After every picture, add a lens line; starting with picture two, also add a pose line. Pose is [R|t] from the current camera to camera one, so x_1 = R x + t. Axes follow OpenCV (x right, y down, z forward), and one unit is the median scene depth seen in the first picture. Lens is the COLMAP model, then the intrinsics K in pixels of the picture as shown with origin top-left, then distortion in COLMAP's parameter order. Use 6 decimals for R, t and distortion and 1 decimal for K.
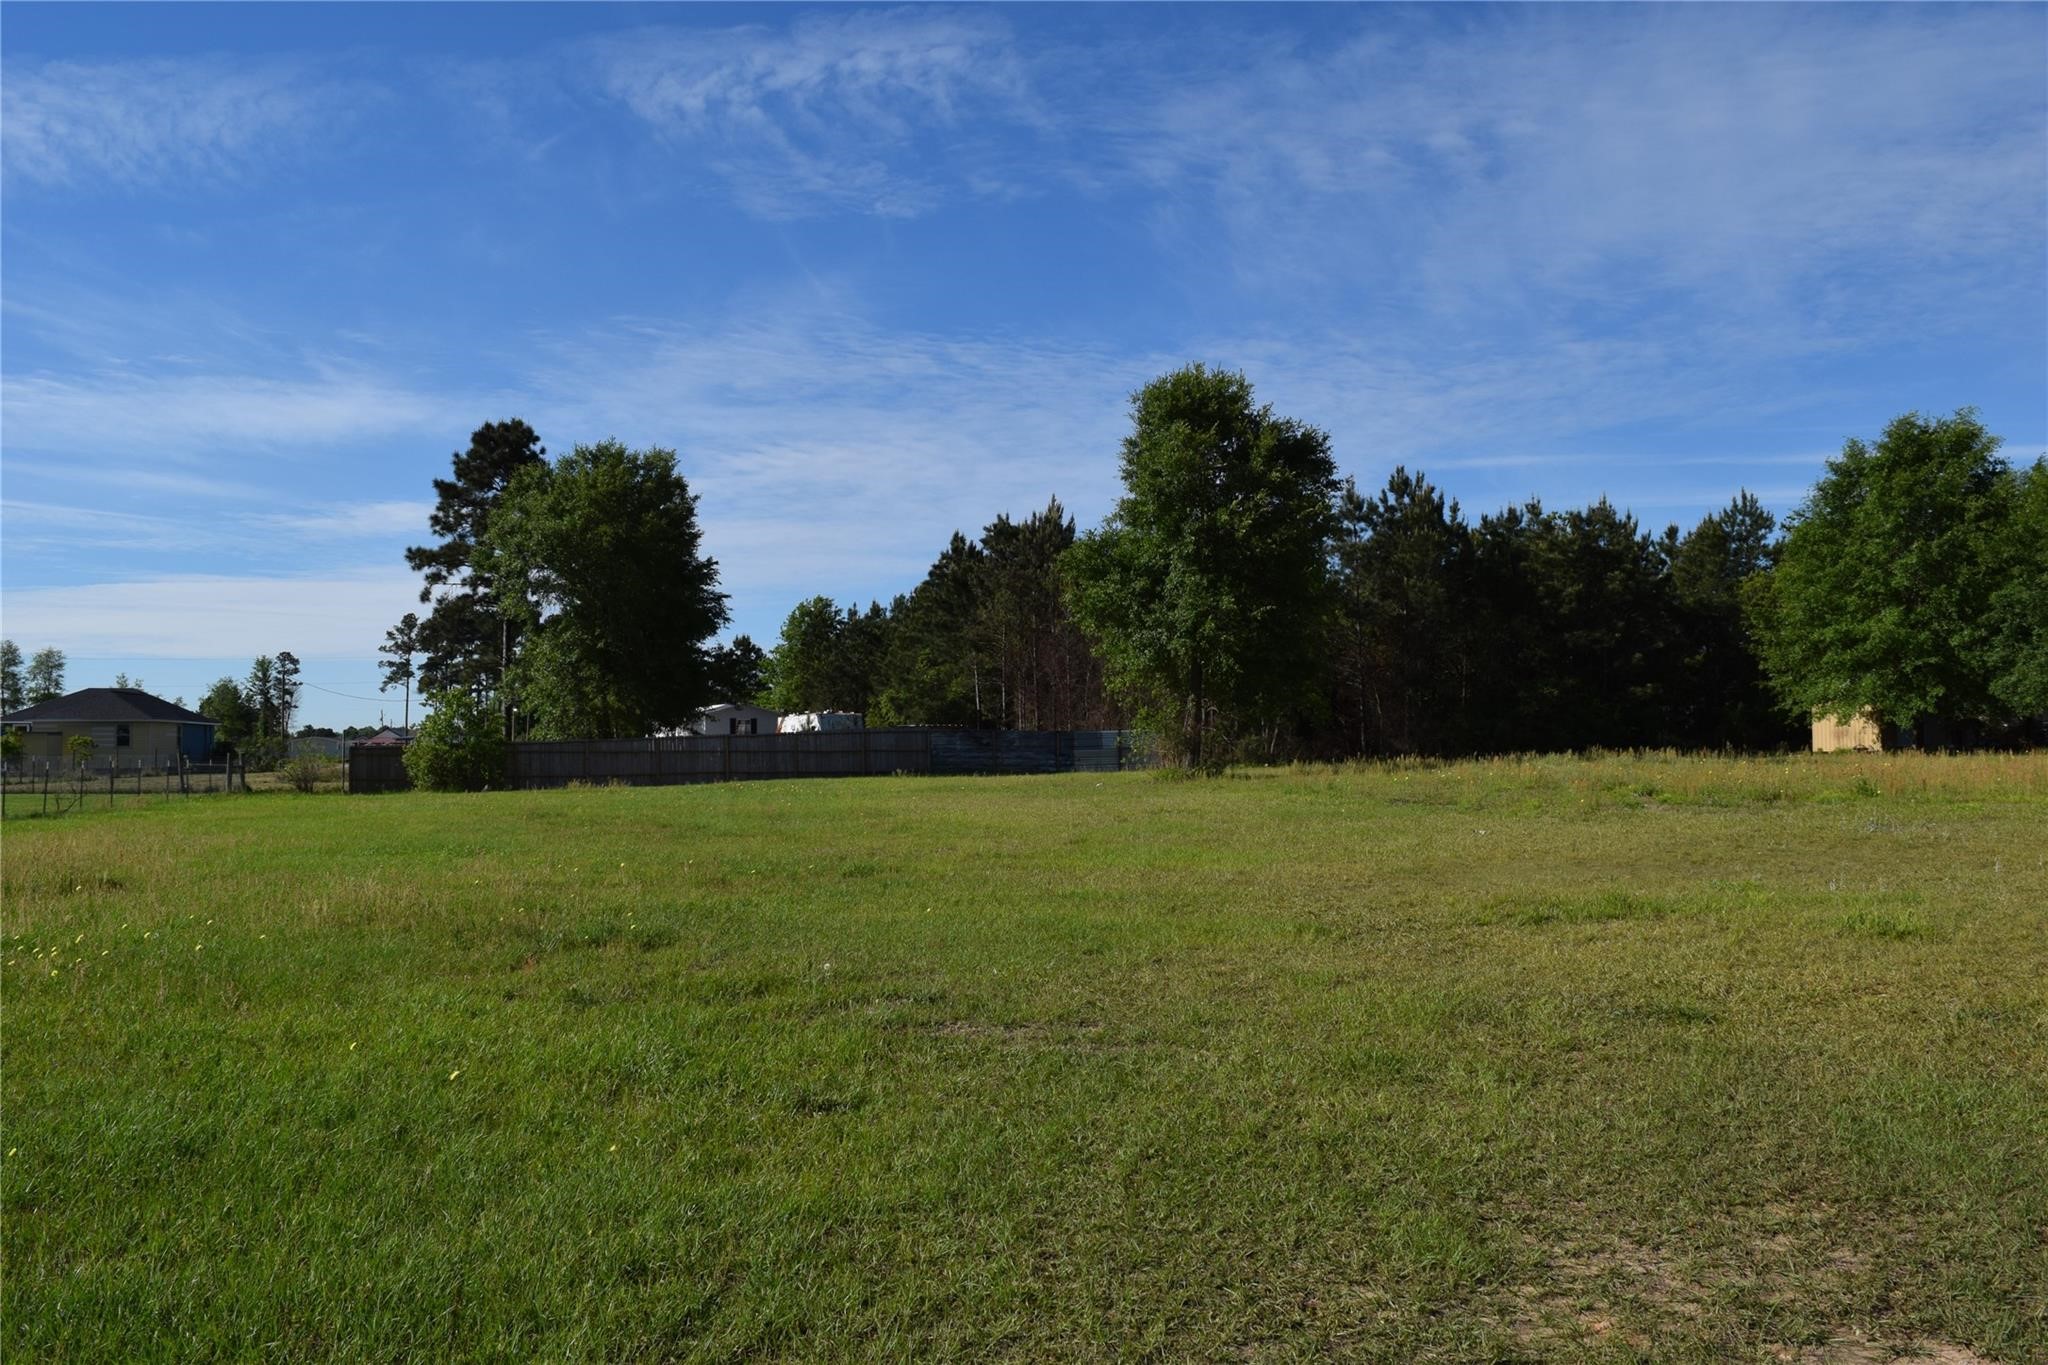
lens RADIAL K [[1627.7, 0, 1012.7], [0, 1627.7, 687.0], [0, 0, 1]] dist [-0.083432, 0.016081]
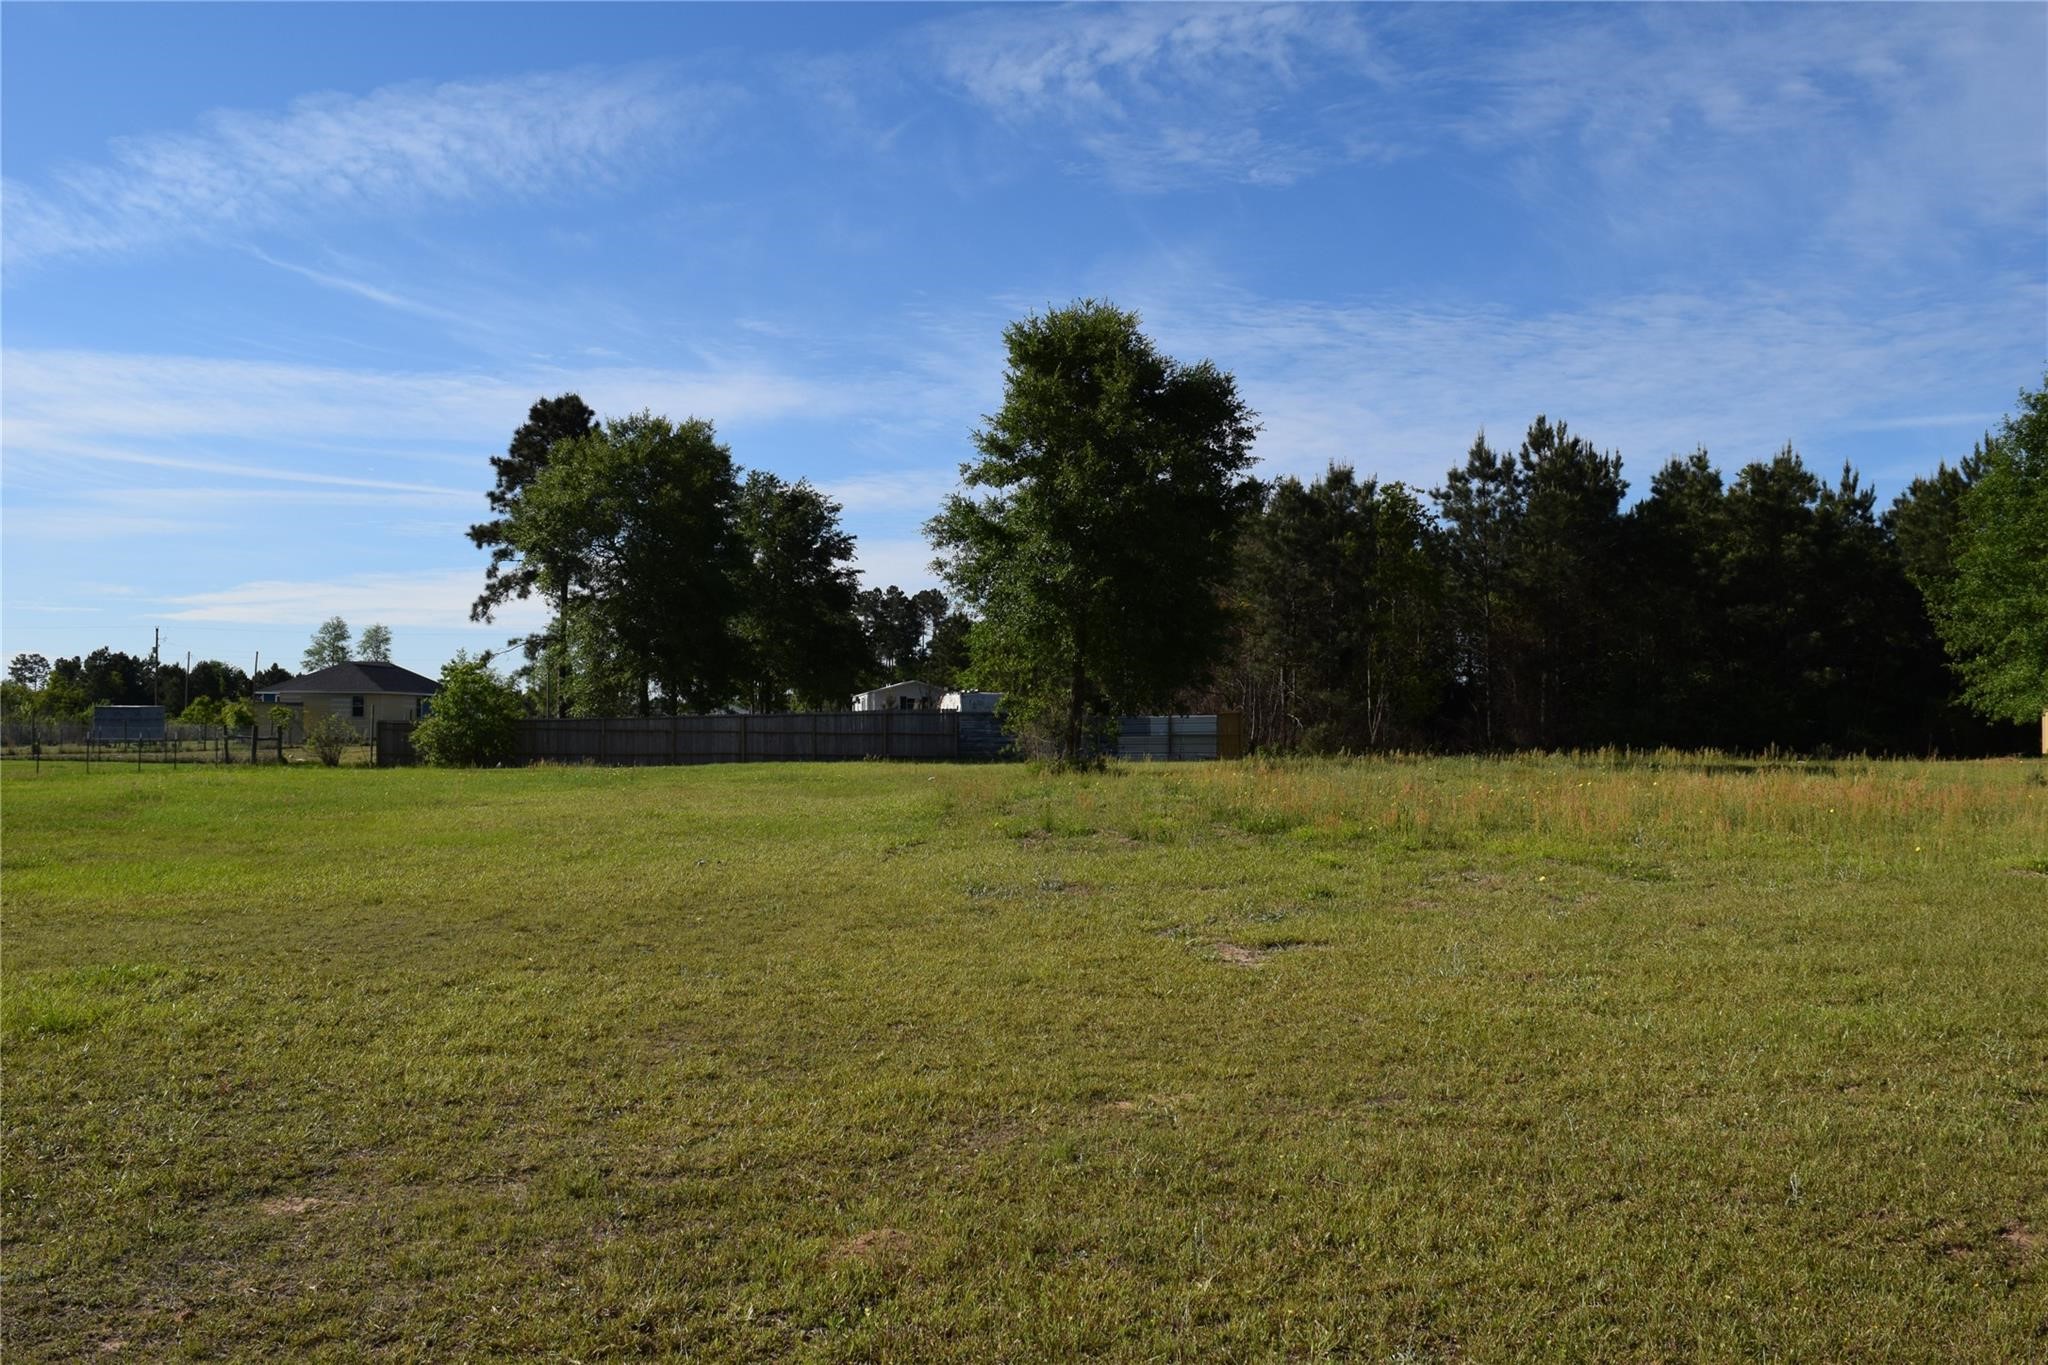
lens RADIAL K [[1627.7, 0, 996.6], [0, 1627.7, 673.3], [0, 0, 1]] dist [-0.083432, 0.016081]
pose [[0.969428, 0.007497, -0.245263, 0.188975], [-0.005930, 0.999957, 0.007129, -0.002534], [0.245306, -0.005457, 0.969430, 0.094581]]
